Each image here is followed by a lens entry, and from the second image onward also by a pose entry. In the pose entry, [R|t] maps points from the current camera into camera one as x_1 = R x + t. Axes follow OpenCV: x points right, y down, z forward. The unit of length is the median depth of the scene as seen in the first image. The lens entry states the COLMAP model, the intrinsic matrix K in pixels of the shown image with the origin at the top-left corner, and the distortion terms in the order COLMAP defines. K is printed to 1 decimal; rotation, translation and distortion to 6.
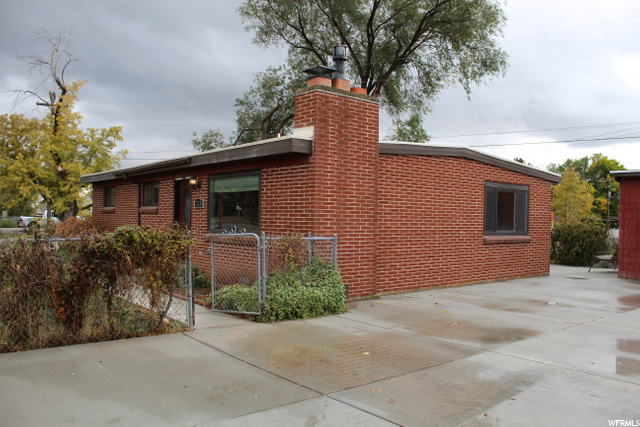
lens RADIAL K [[543.8, 0, 329.6], [0, 543.8, 222.4], [0, 0, 1]] dist [-0.113545, 0.101579]
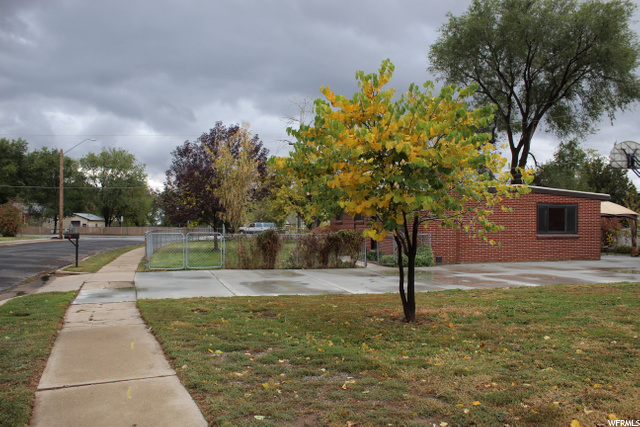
lens RADIAL K [[543.8, 0, 332.8], [0, 543.8, 199.7], [0, 0, 1]] dist [-0.113545, 0.101579]
pose [[0.916902, -0.032110, -0.397819, 0.161353], [0.009817, 0.998271, -0.057951, 0.003061], [0.398992, 0.049230, 0.915632, -0.369620]]
